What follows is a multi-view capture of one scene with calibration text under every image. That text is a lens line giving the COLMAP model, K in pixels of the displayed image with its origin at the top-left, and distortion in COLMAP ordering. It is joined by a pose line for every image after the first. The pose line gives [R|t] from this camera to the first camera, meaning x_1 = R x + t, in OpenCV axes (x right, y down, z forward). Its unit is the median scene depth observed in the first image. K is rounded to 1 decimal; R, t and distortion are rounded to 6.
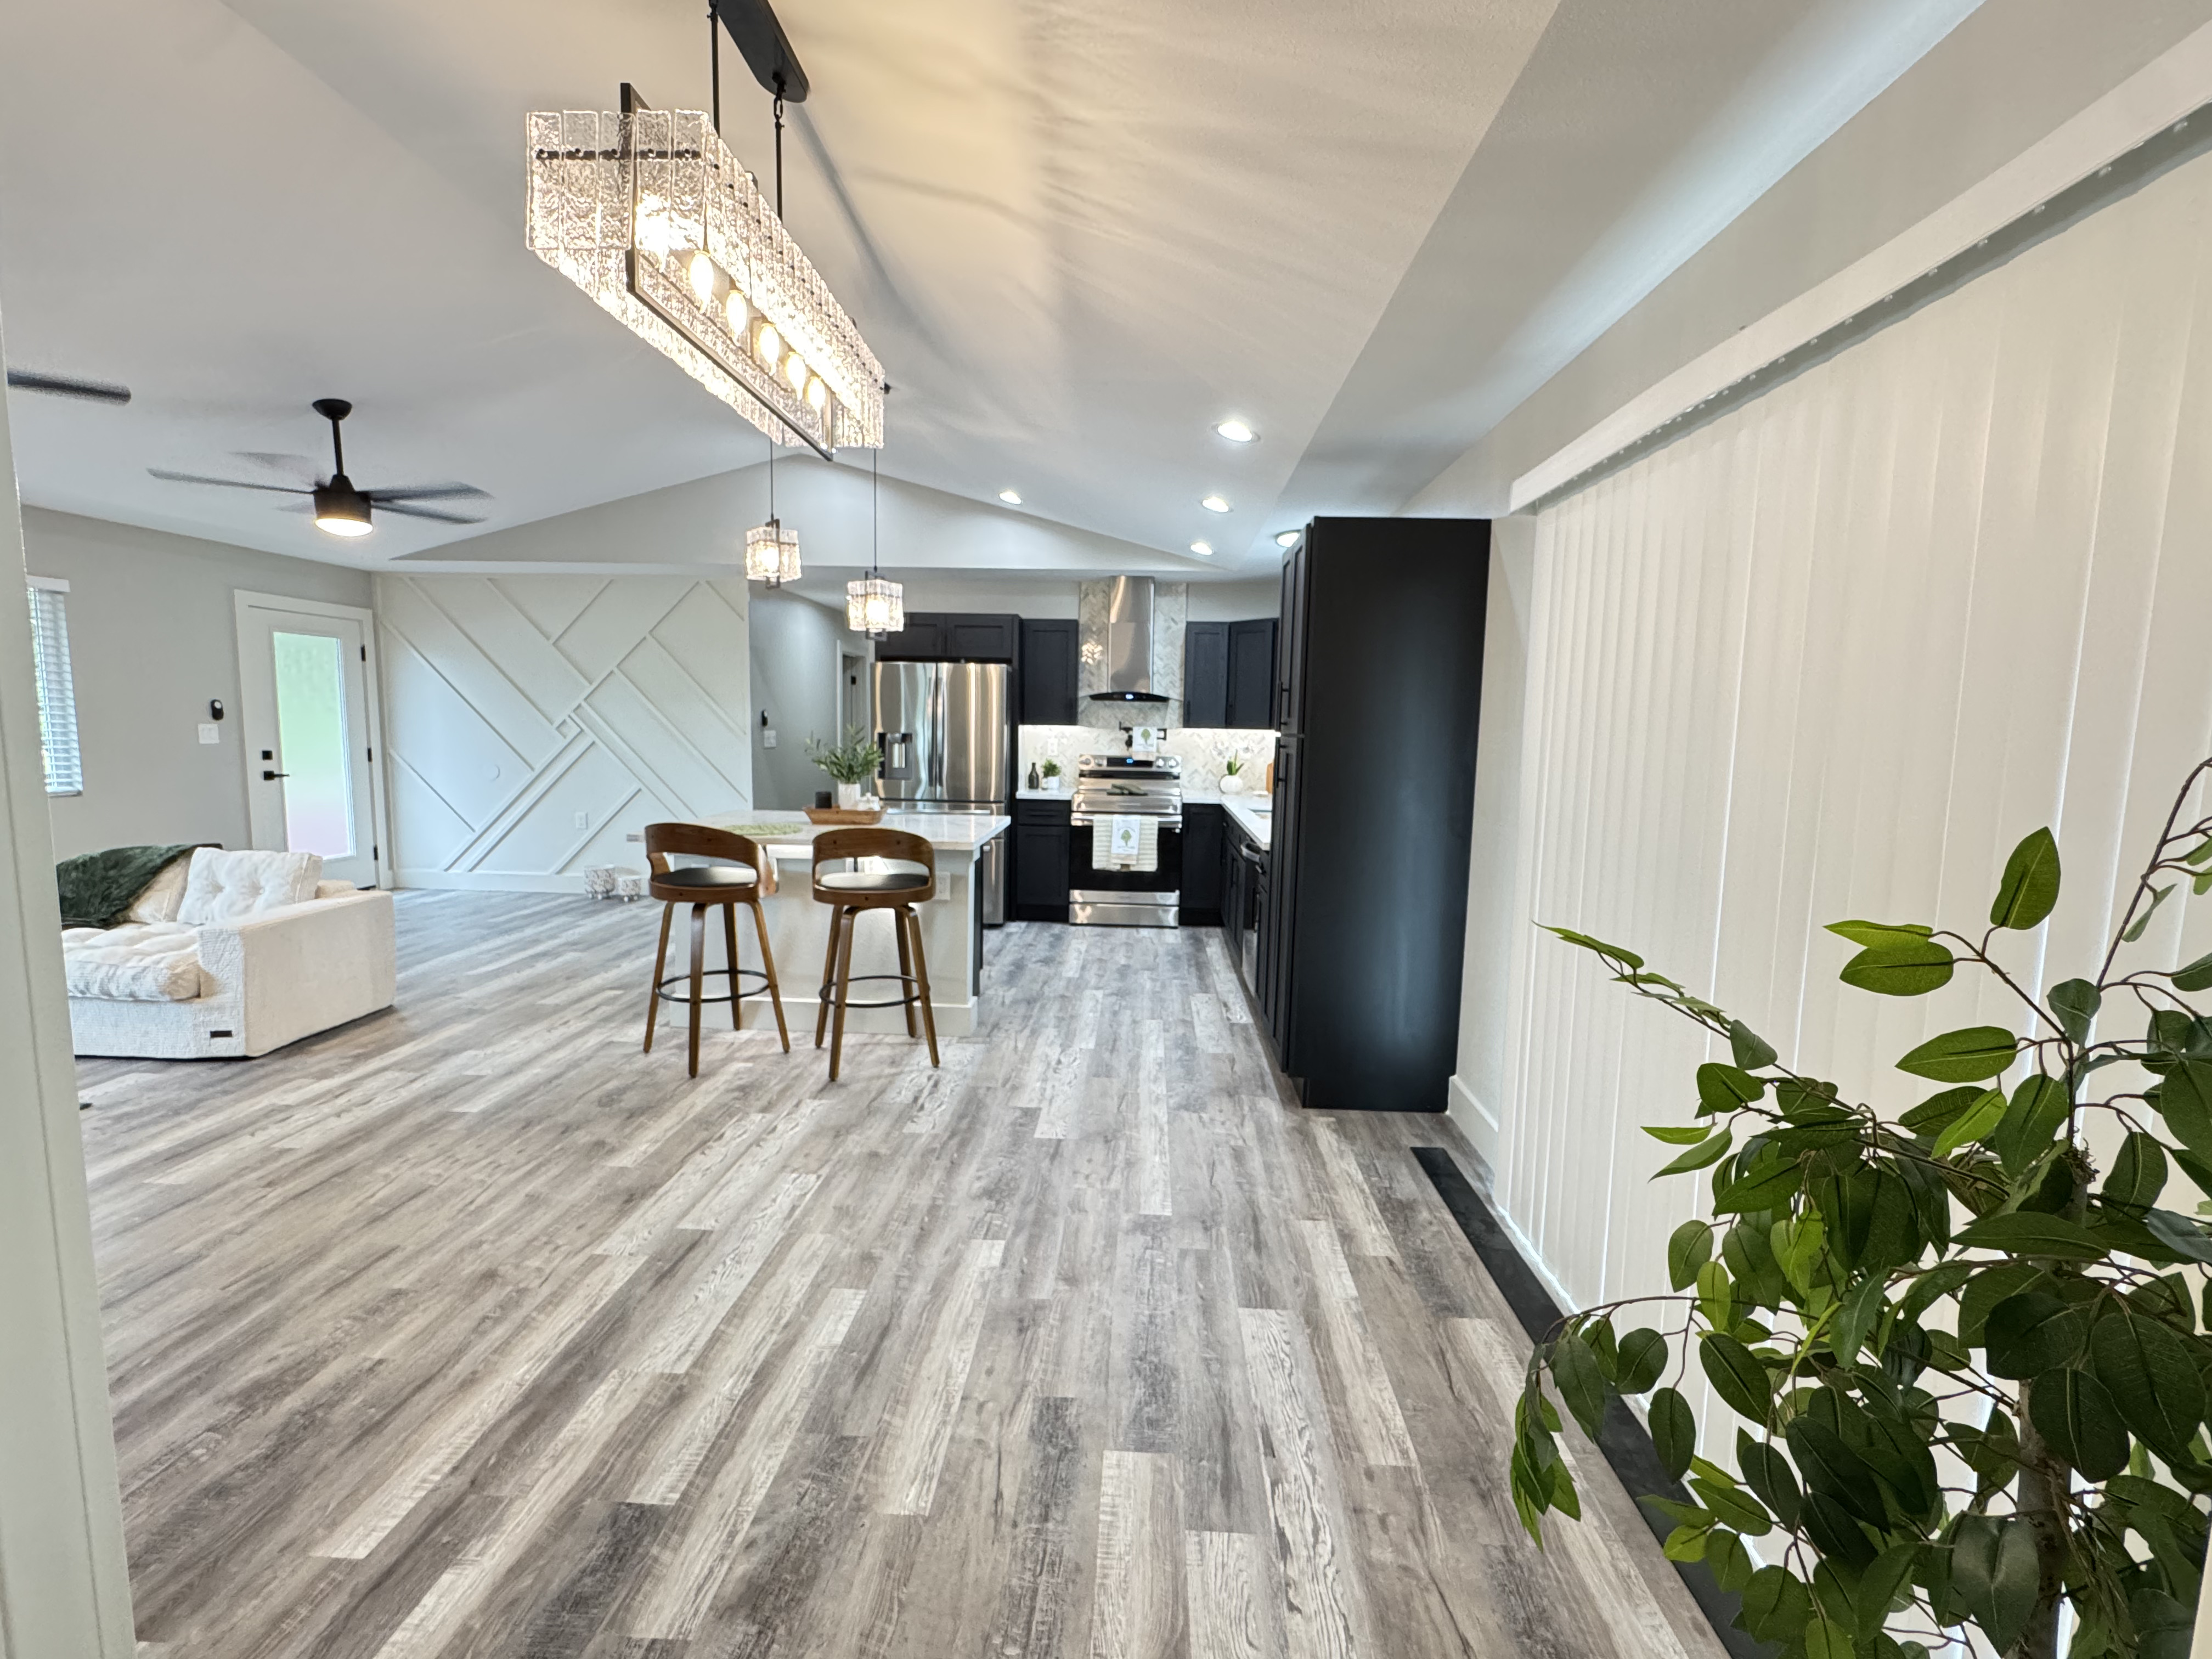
lens RADIAL K [[953.5, 0, 1106.6], [0, 953.5, 829.4], [0, 0, 1]] dist [-0.001972, 0.000119]
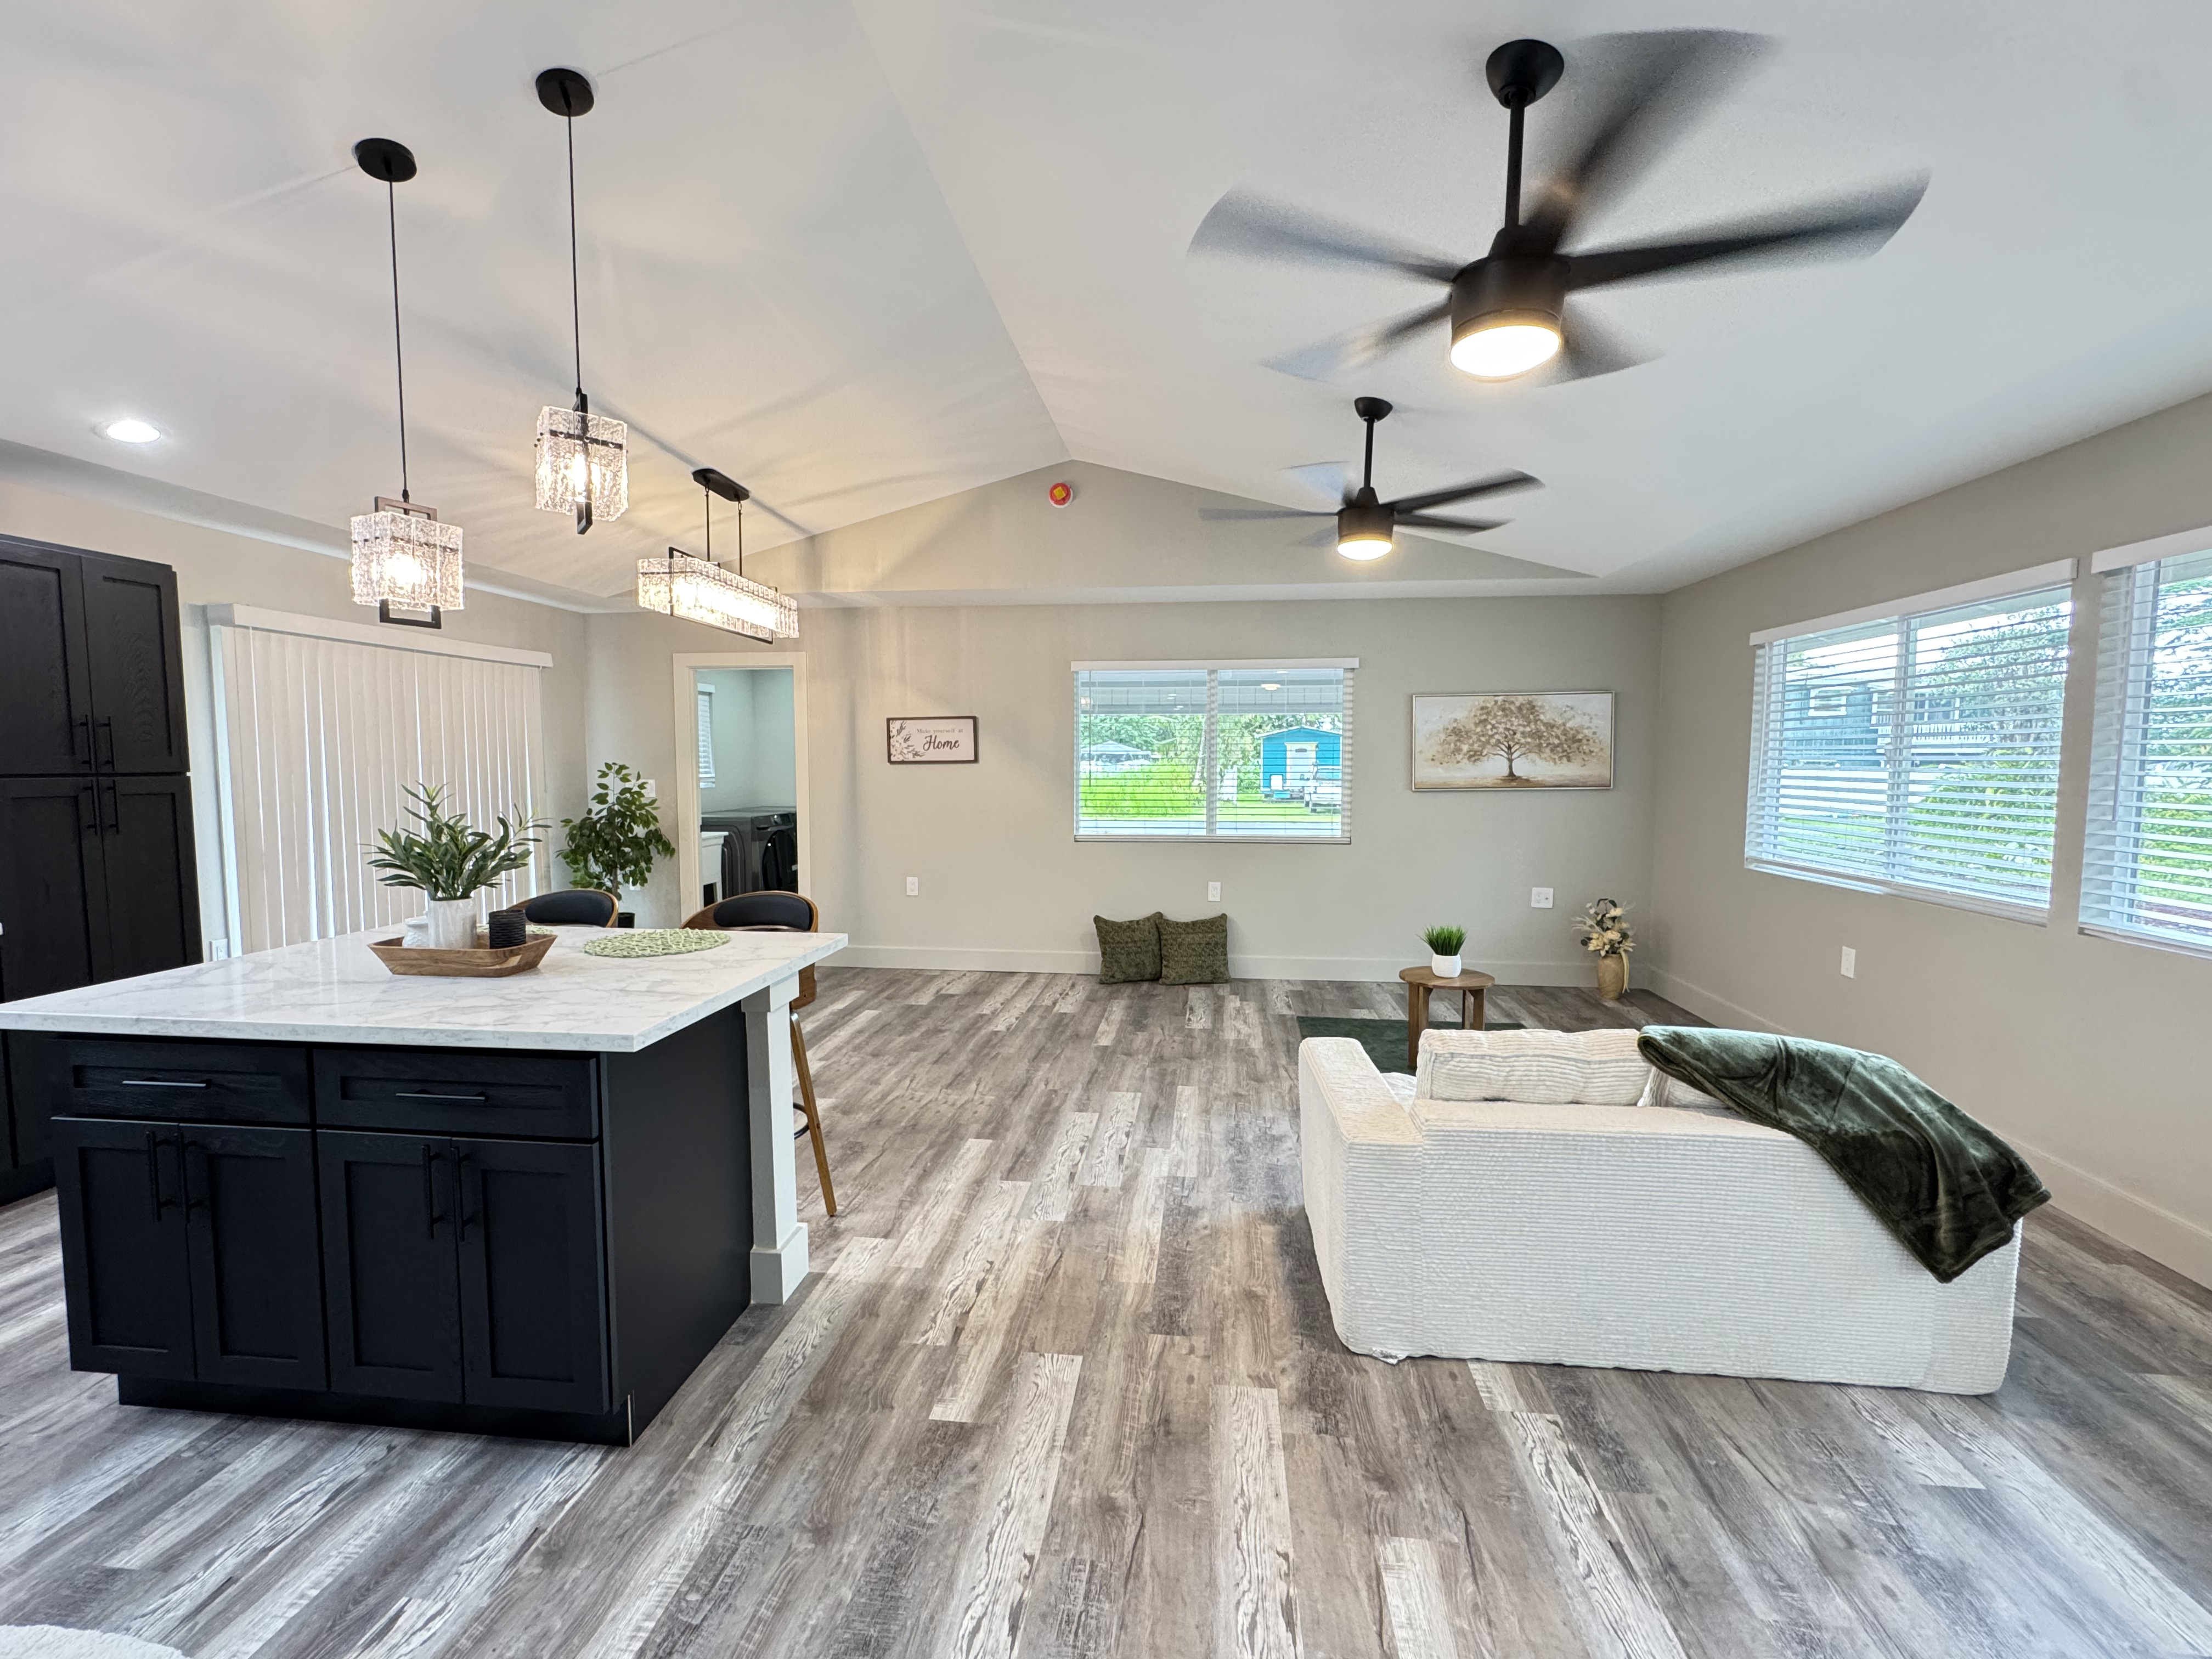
lens RADIAL K [[953.5, 0, 1106.6], [0, 953.5, 829.4], [0, 0, 1]] dist [-0.001972, 0.000119]
pose [[-0.997284, -0.026867, 0.068572, -0.800447], [-0.013911, 0.983043, 0.182848, -0.223193], [-0.072322, 0.181398, -0.980747, 1.799645]]
